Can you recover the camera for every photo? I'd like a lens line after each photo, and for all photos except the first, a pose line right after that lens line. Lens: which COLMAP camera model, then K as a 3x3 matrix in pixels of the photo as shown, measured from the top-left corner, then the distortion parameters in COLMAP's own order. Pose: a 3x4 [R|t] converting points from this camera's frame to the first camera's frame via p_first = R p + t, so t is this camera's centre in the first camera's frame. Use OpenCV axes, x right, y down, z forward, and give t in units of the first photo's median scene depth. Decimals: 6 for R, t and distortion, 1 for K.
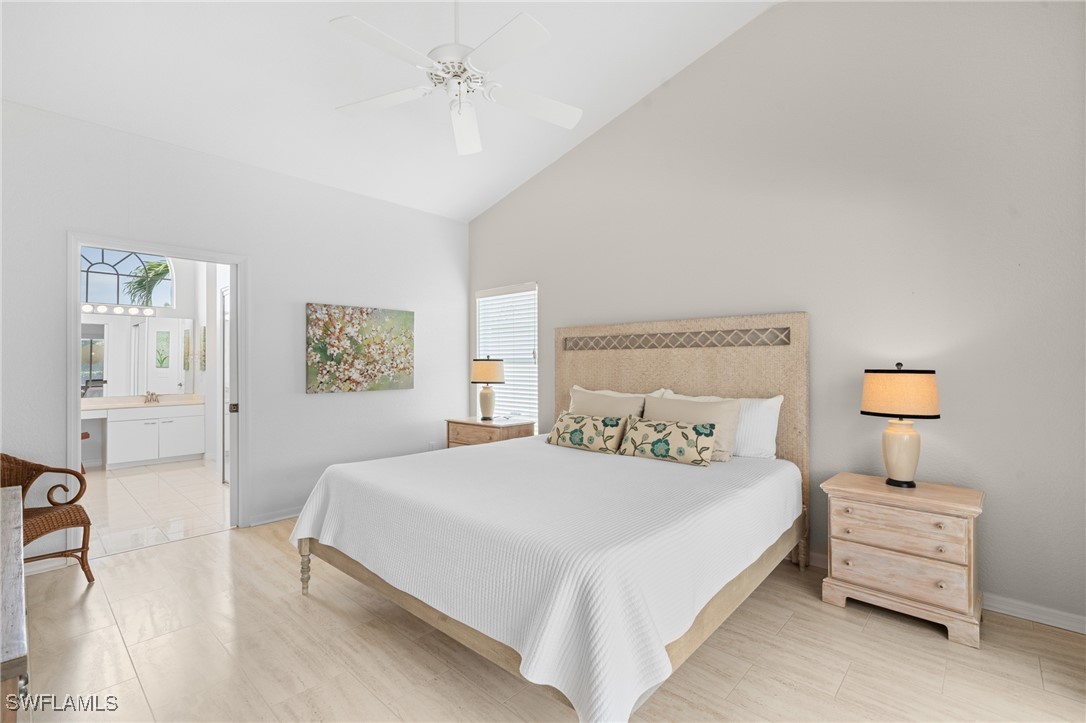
lens RADIAL K [[494.1, 0, 543.0], [0, 494.1, 361.5], [0, 0, 1]] dist [-0.003692, -0.000404]
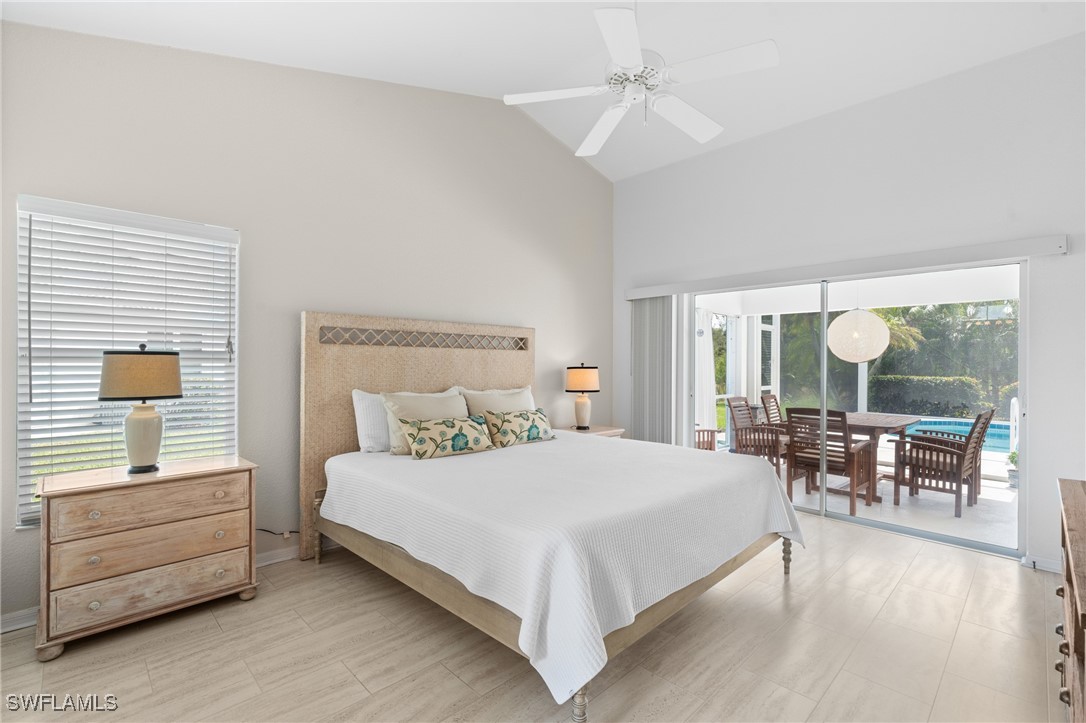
lens RADIAL K [[485.5, 0, 543.0], [0, 485.5, 361.5], [0, 0, 1]] dist [0.001321, 0.000037]
pose [[0.043233, 0.002679, 0.999061, -0.746889], [-0.011982, 0.999926, -0.002163, 0.002025], [-0.998993, -0.011877, 0.043261, 0.721286]]
